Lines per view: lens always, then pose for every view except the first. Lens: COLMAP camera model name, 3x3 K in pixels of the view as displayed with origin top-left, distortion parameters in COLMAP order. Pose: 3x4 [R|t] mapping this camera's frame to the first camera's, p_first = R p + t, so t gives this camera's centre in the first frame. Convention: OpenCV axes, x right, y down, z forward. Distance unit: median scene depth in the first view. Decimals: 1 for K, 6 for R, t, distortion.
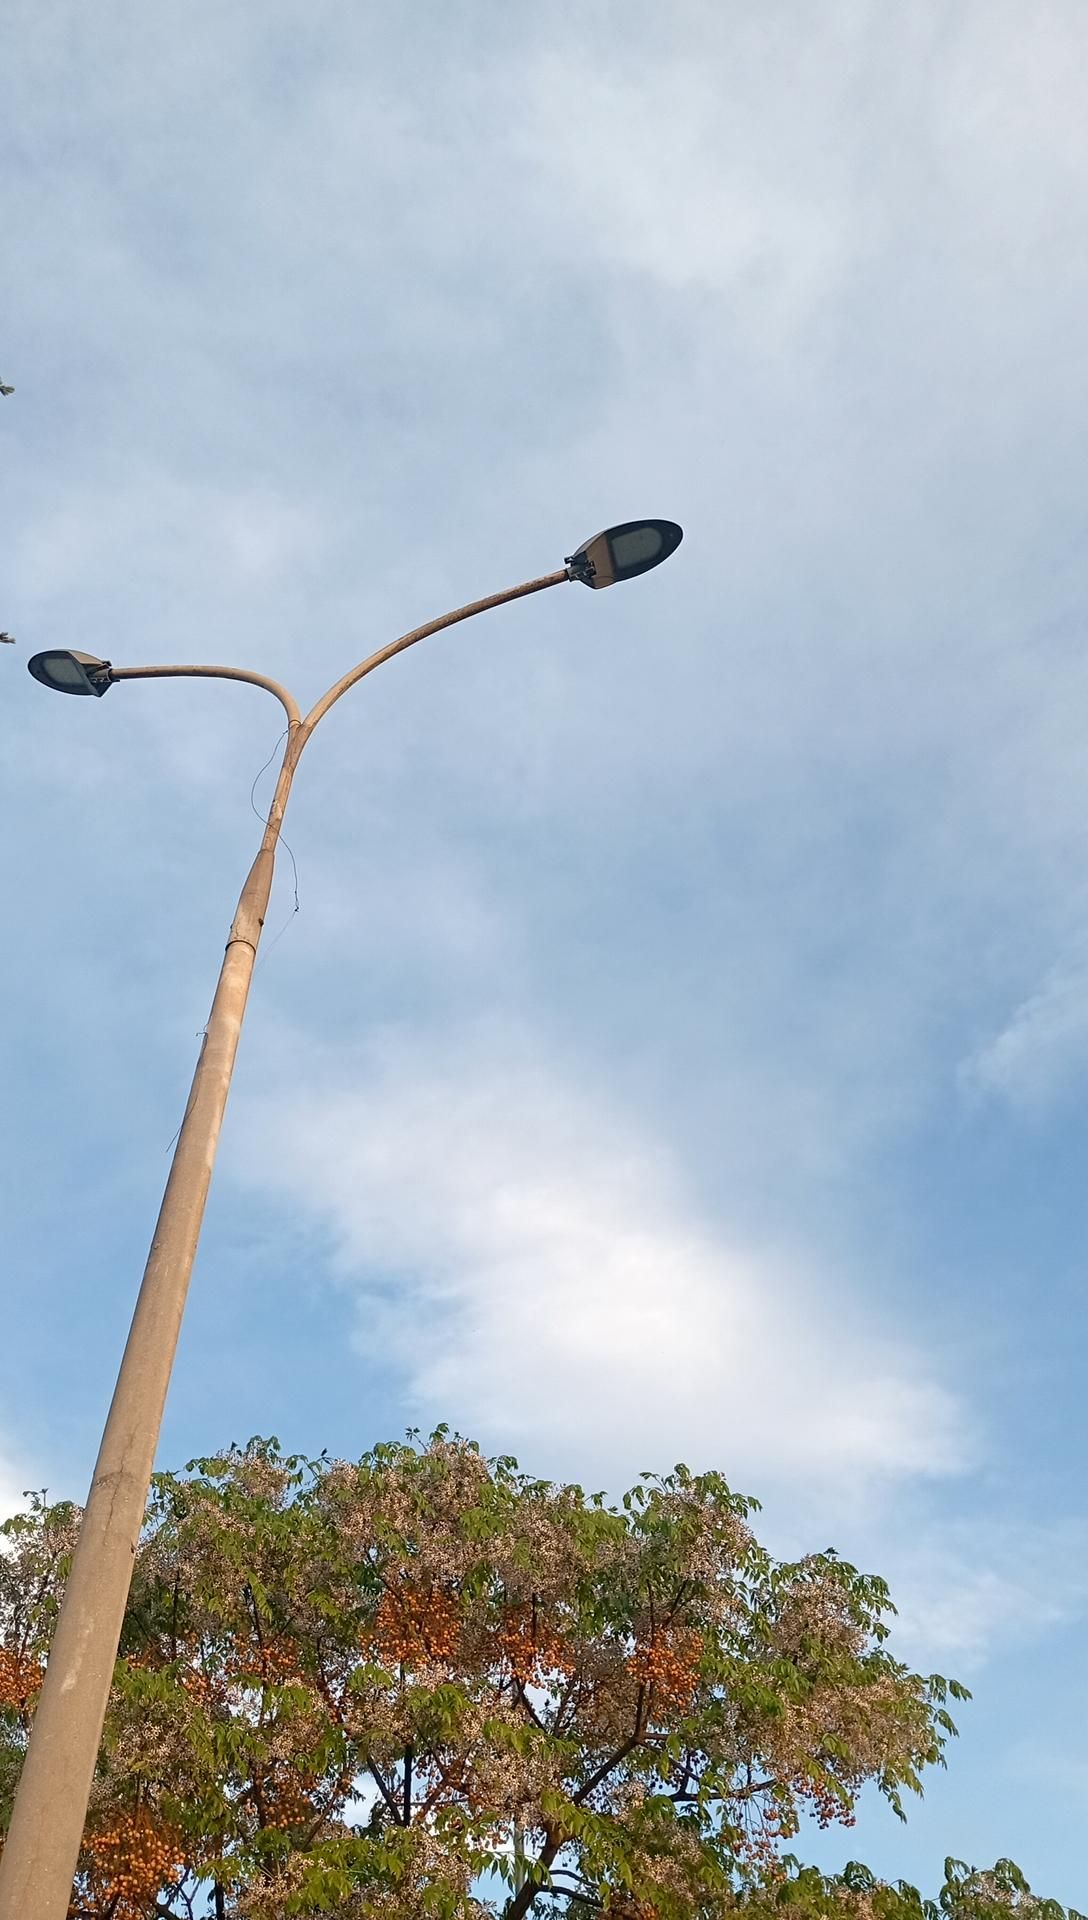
lens RADIAL K [[1472.5, 0, 523.2], [0, 1472.5, 961.9], [0, 0, 1]] dist [0.140705, -0.286808]
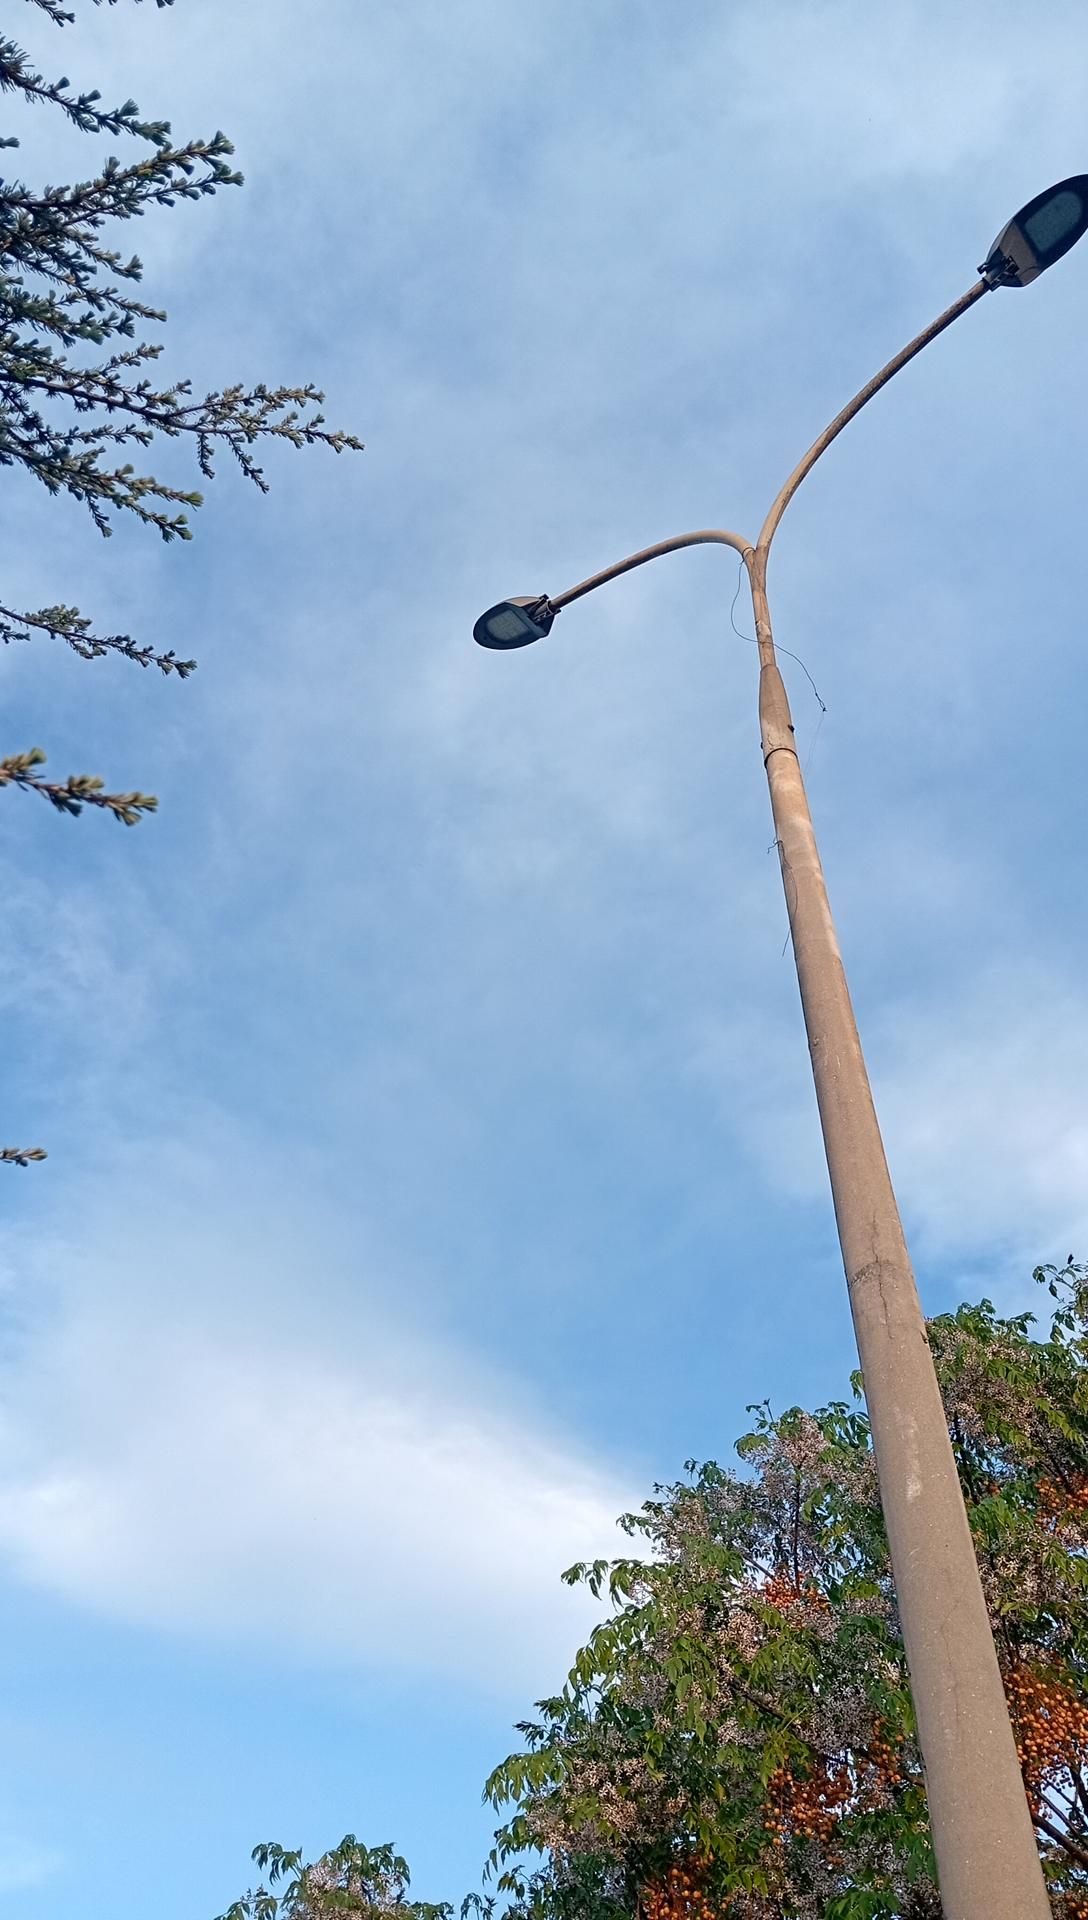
lens RADIAL K [[1441.5, 0, 549.7], [0, 1441.5, 986.8], [0, 0, 1]] dist [0.094027, -0.198604]
pose [[0.901957, -0.312762, -0.297748, -0.094173], [0.311673, 0.948741, -0.052440, 0.117909], [0.298887, -0.045502, 0.953203, 0.112669]]
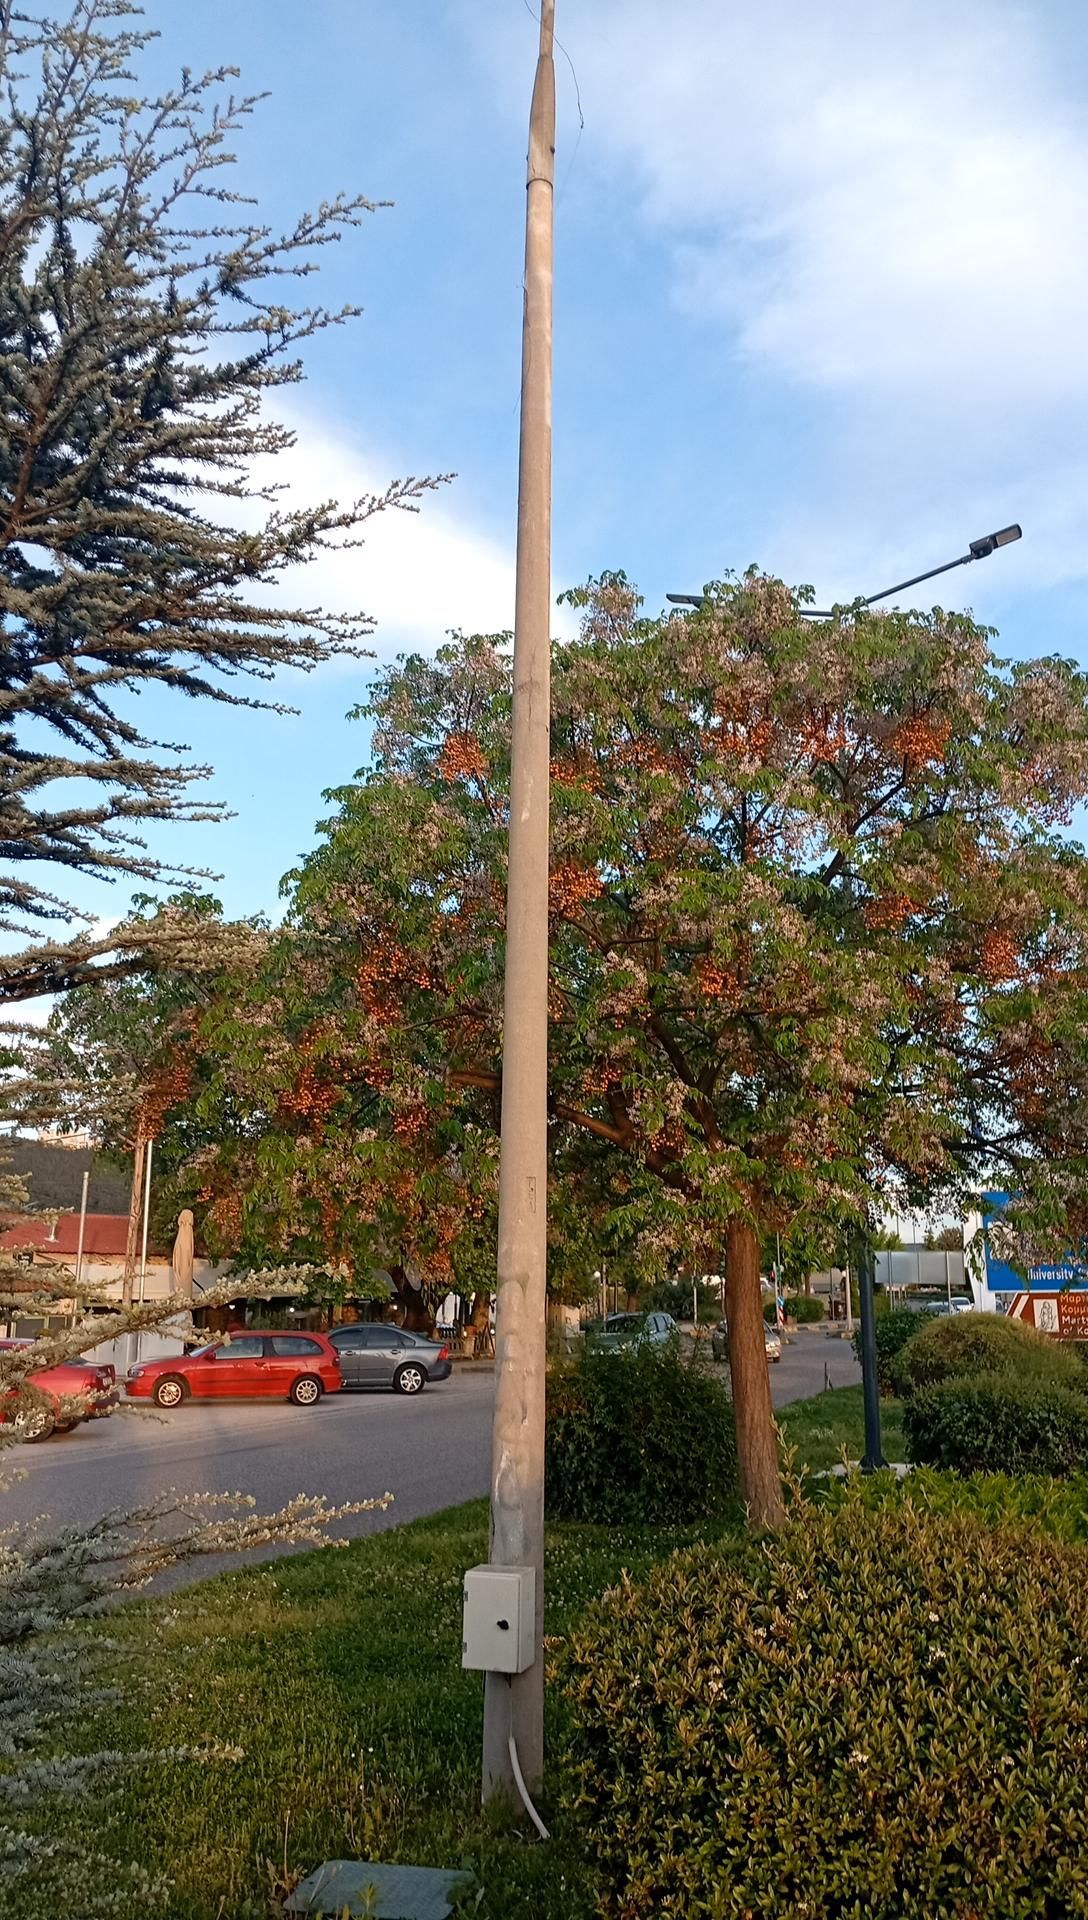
lens RADIAL K [[1472.5, 0, 523.2], [0, 1472.5, 961.9], [0, 0, 1]] dist [0.140705, -0.286808]
pose [[0.973123, -0.022813, -0.229153, 0.038059], [0.160974, 0.778974, 0.606042, -0.224786], [0.164678, -0.626641, 0.761710, -0.205406]]
